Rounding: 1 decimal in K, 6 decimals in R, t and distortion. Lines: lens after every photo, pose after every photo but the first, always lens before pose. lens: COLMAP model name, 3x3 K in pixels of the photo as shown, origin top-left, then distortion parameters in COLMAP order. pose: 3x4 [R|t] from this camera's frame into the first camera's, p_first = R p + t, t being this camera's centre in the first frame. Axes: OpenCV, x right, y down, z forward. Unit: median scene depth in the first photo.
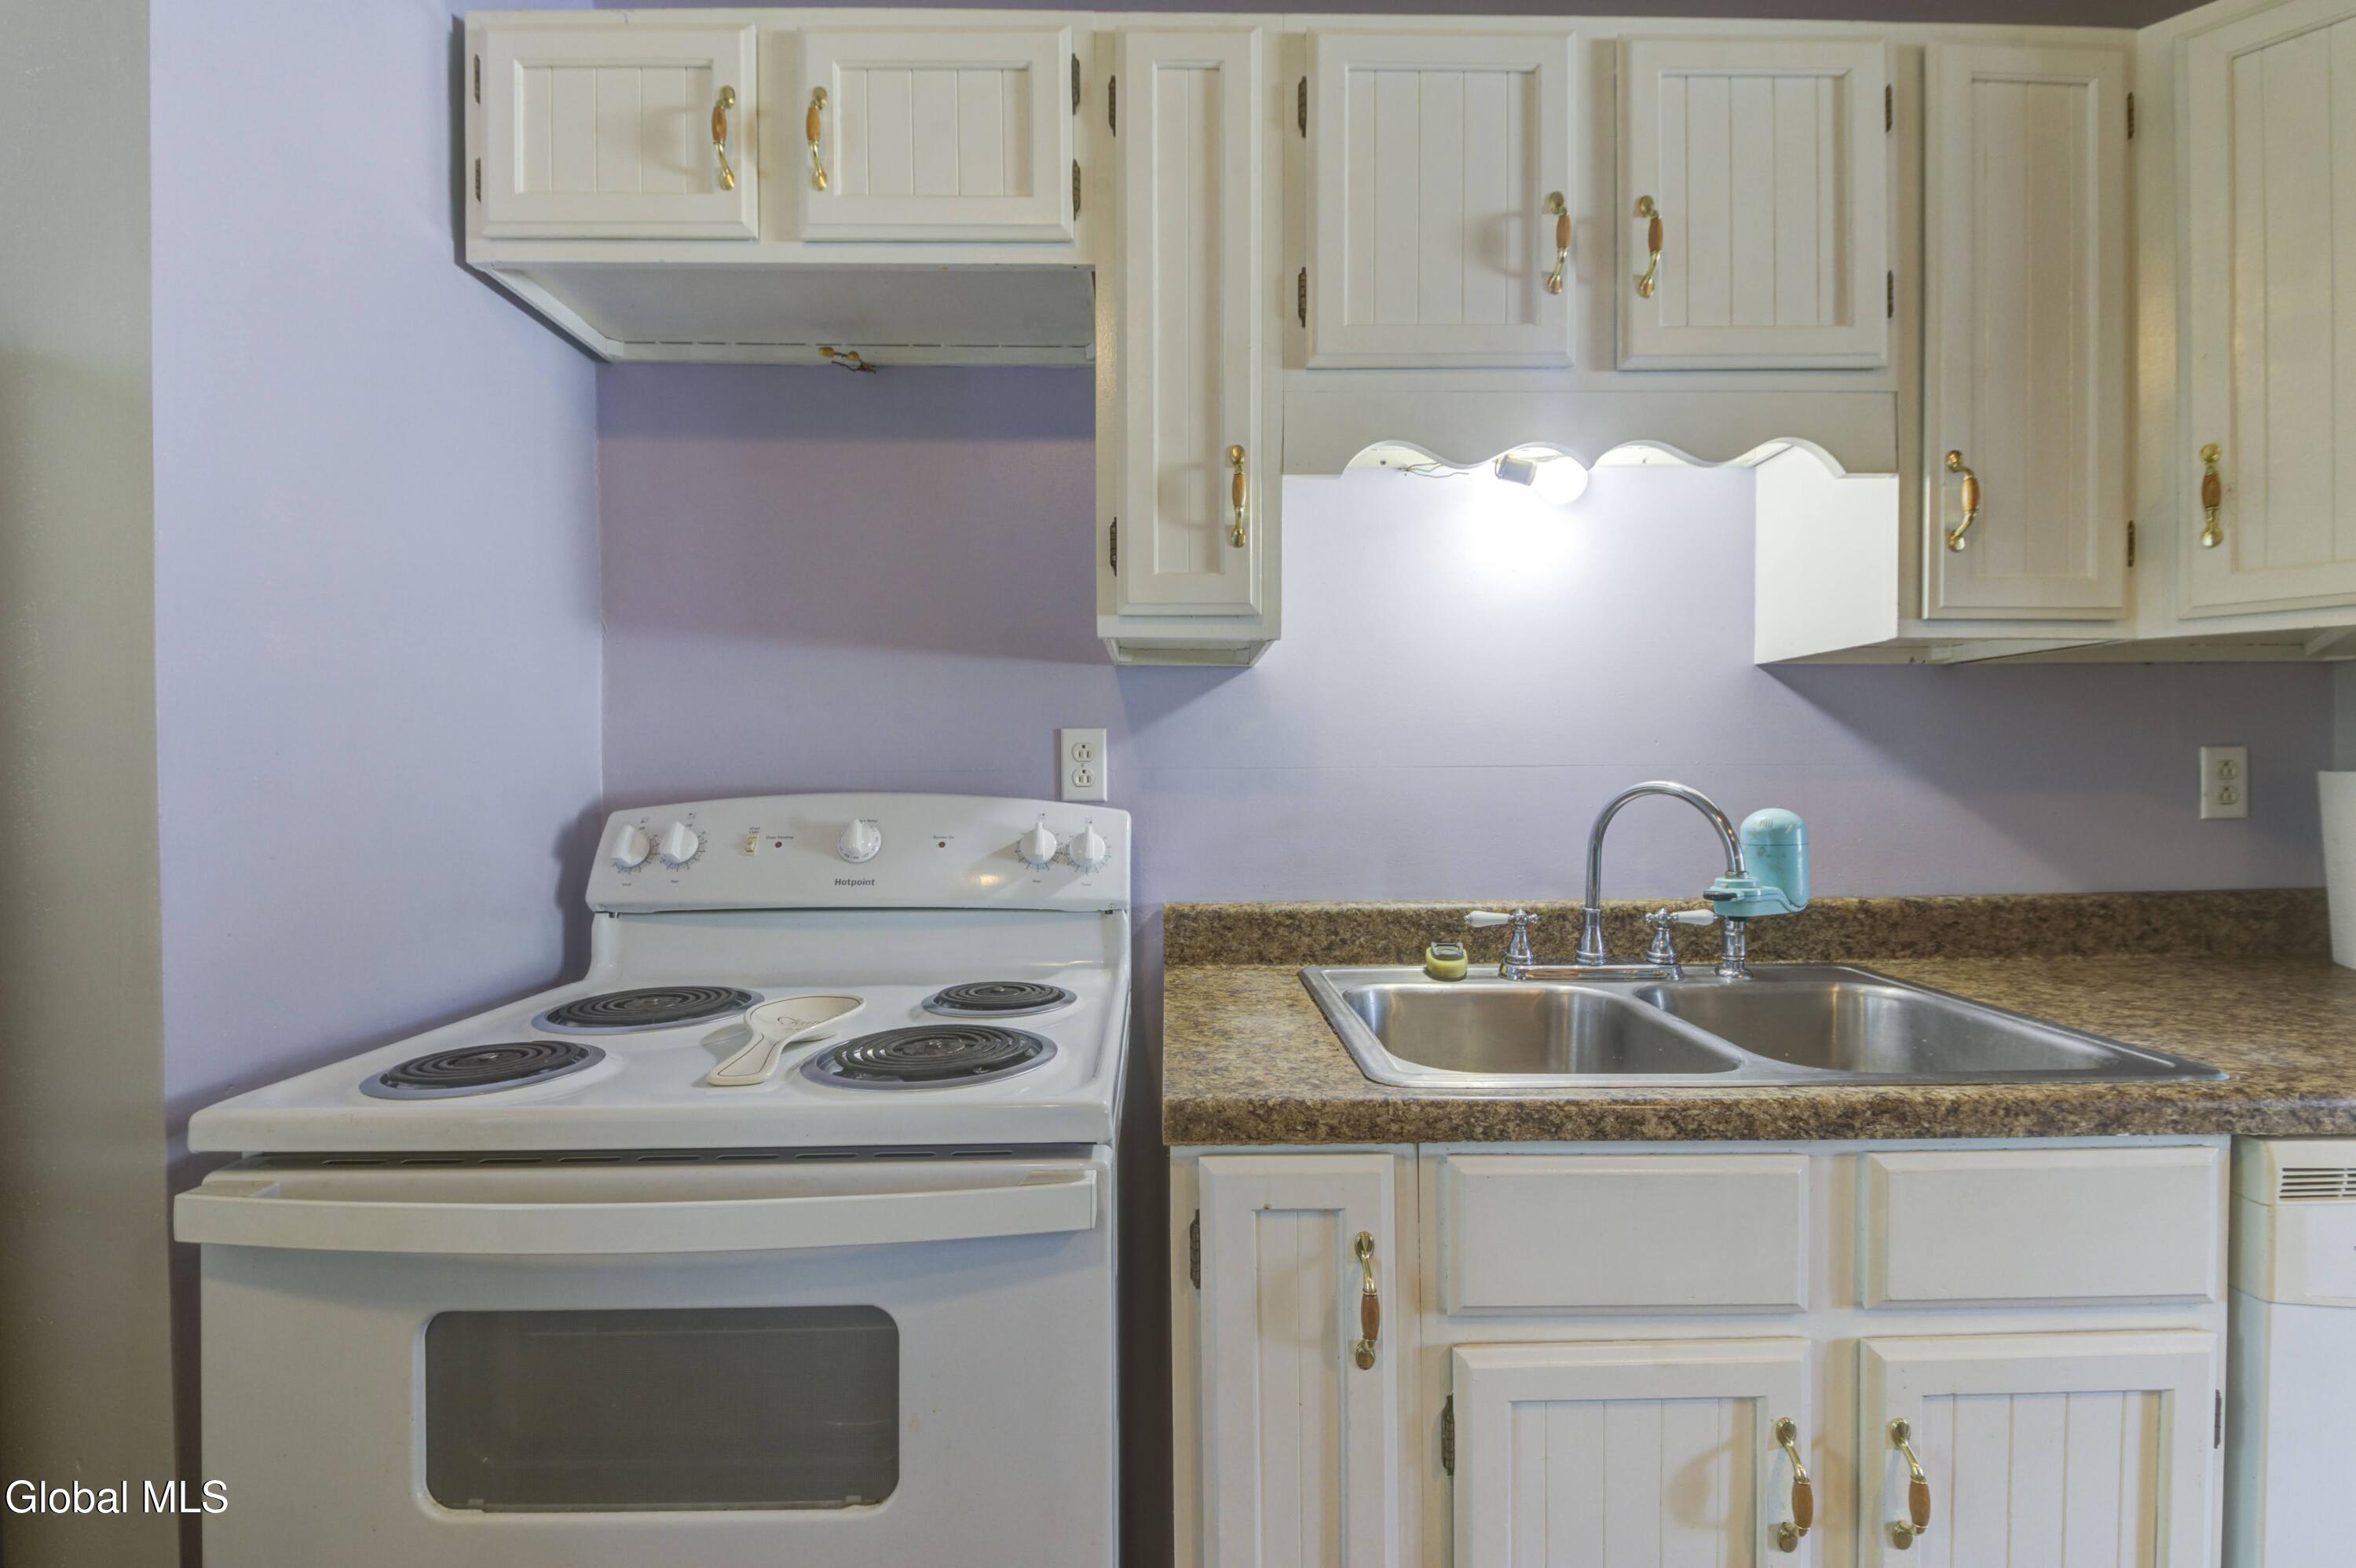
lens RADIAL K [[988.9, 0, 1184.7], [0, 988.9, 759.0], [0, 0, 1]] dist [0.027953, -0.022554]
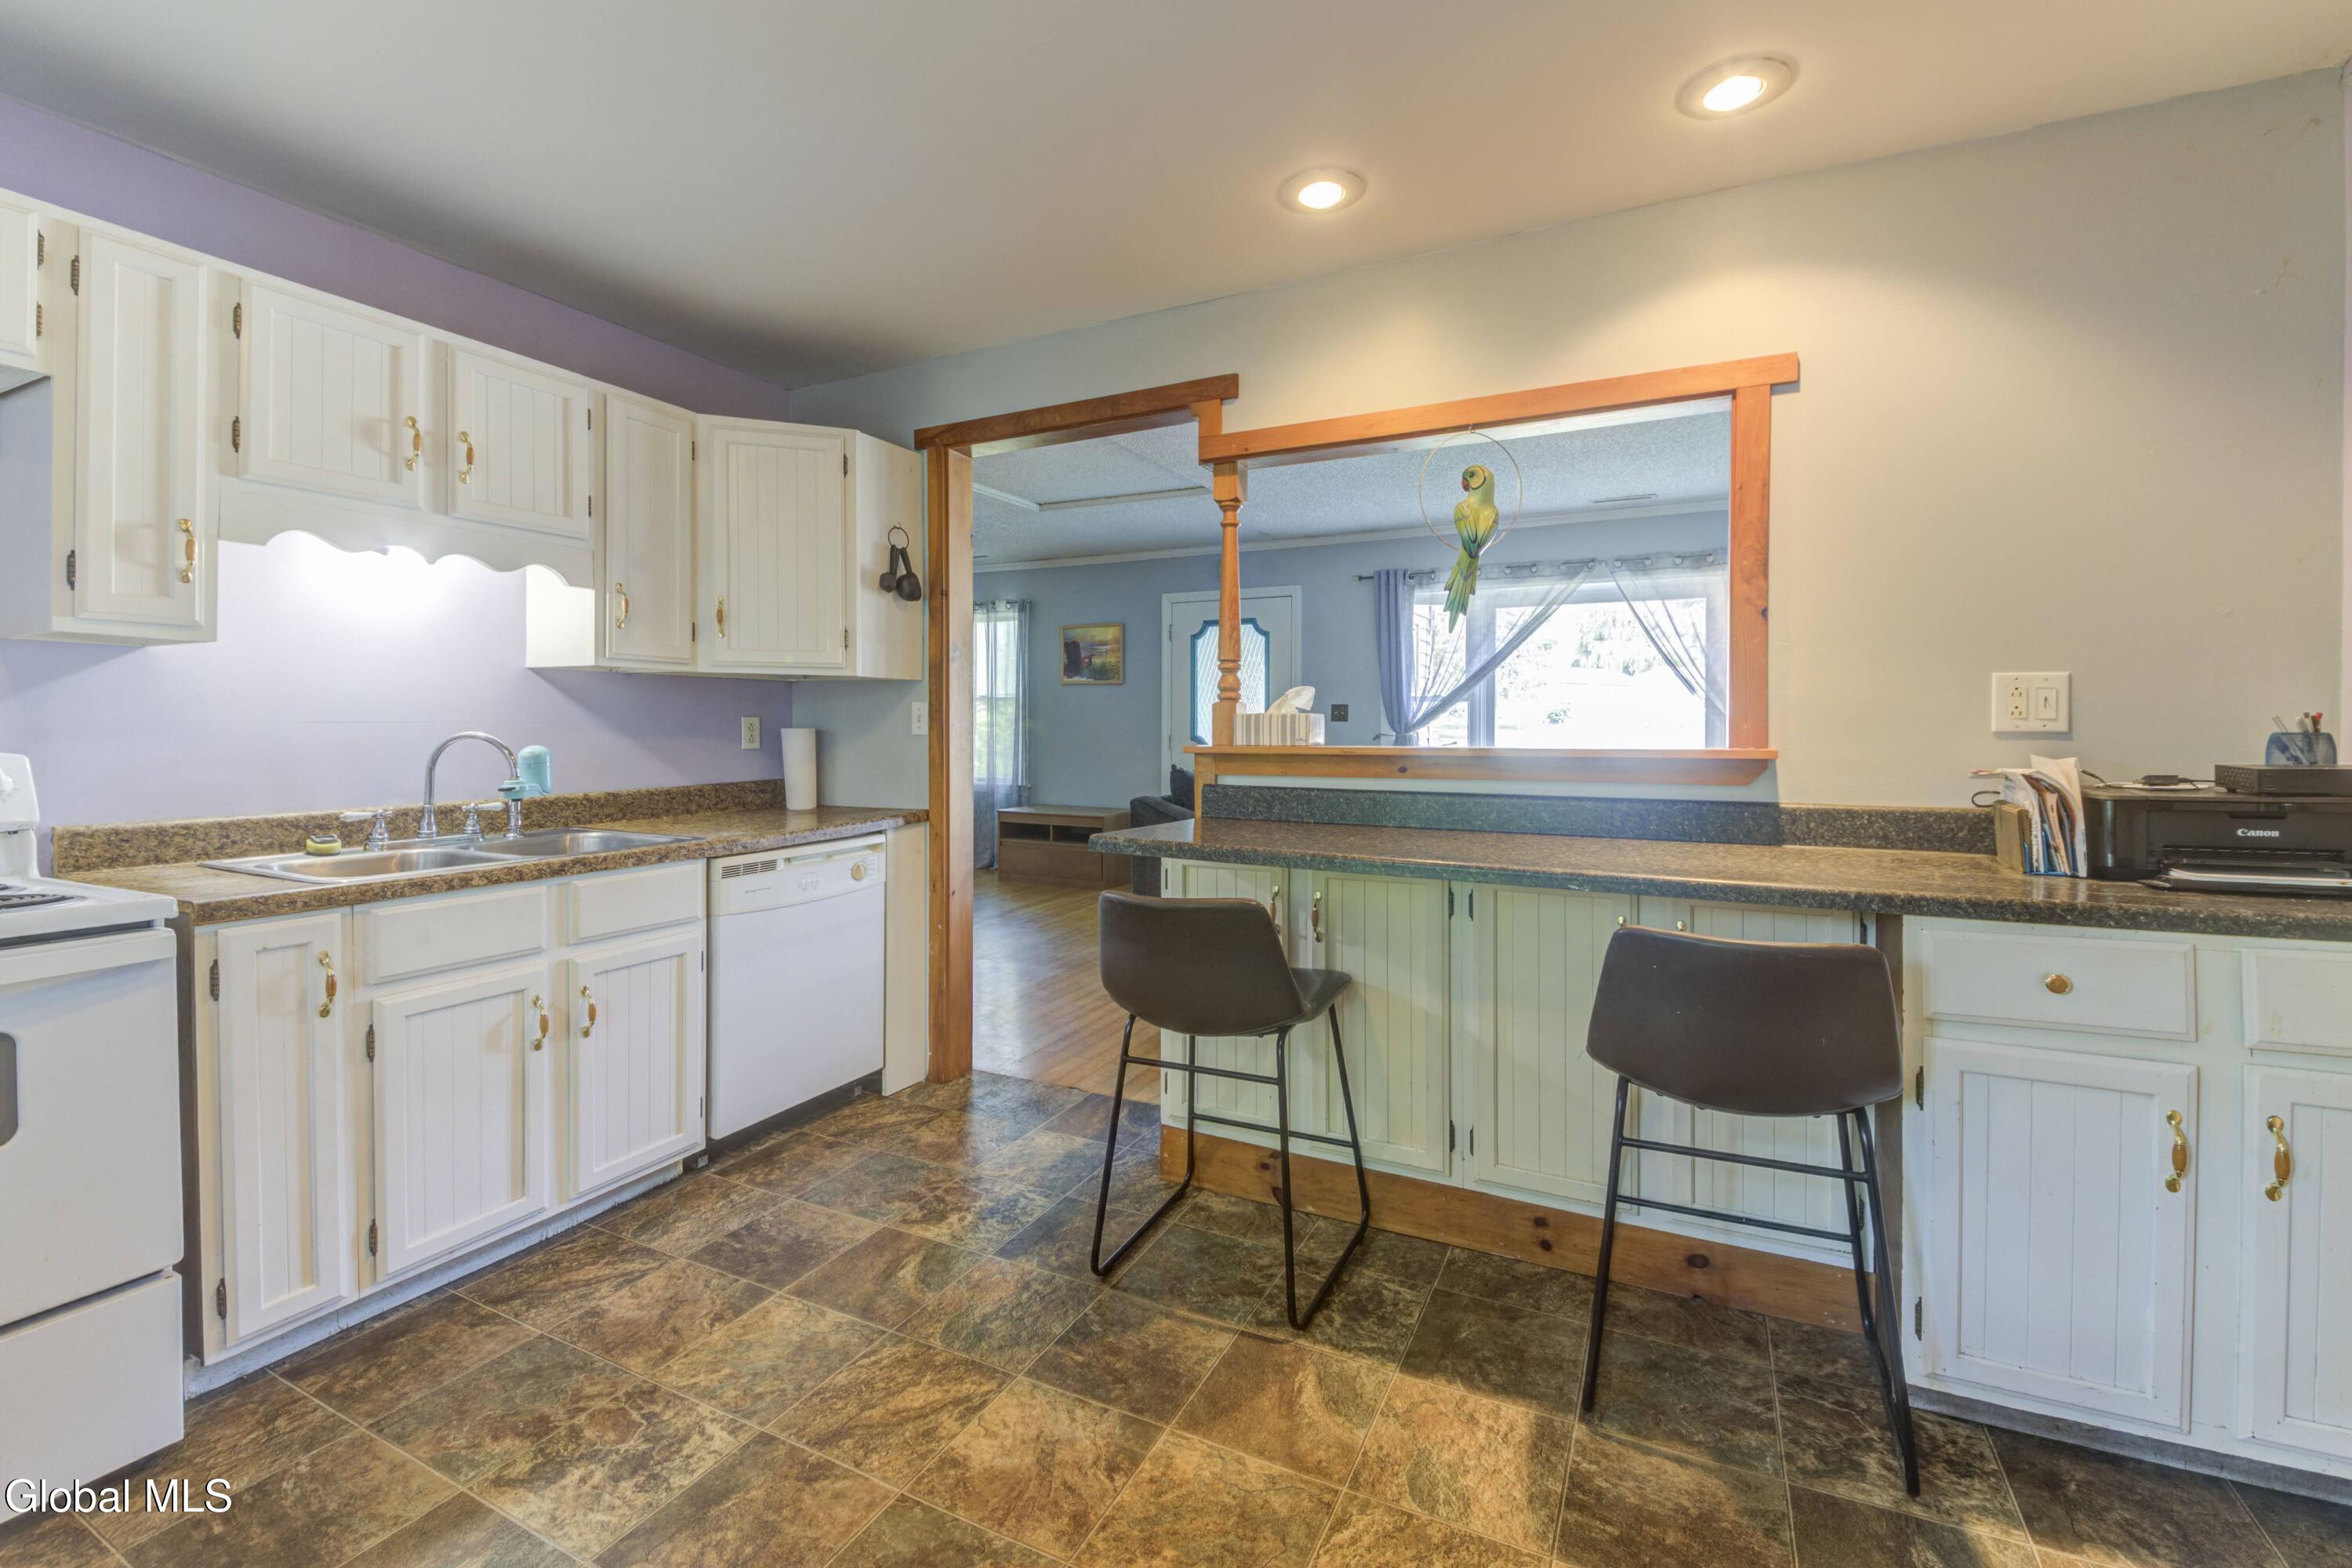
lens RADIAL K [[987.3, 0, 1182.7], [0, 987.3, 759.1], [0, 0, 1]] dist [0.027953, -0.022554]
pose [[0.460302, -0.022741, 0.887471, -0.623345], [-0.020450, 0.999135, 0.036209, -0.023614], [-0.887527, -0.034816, 0.459439, -1.144379]]
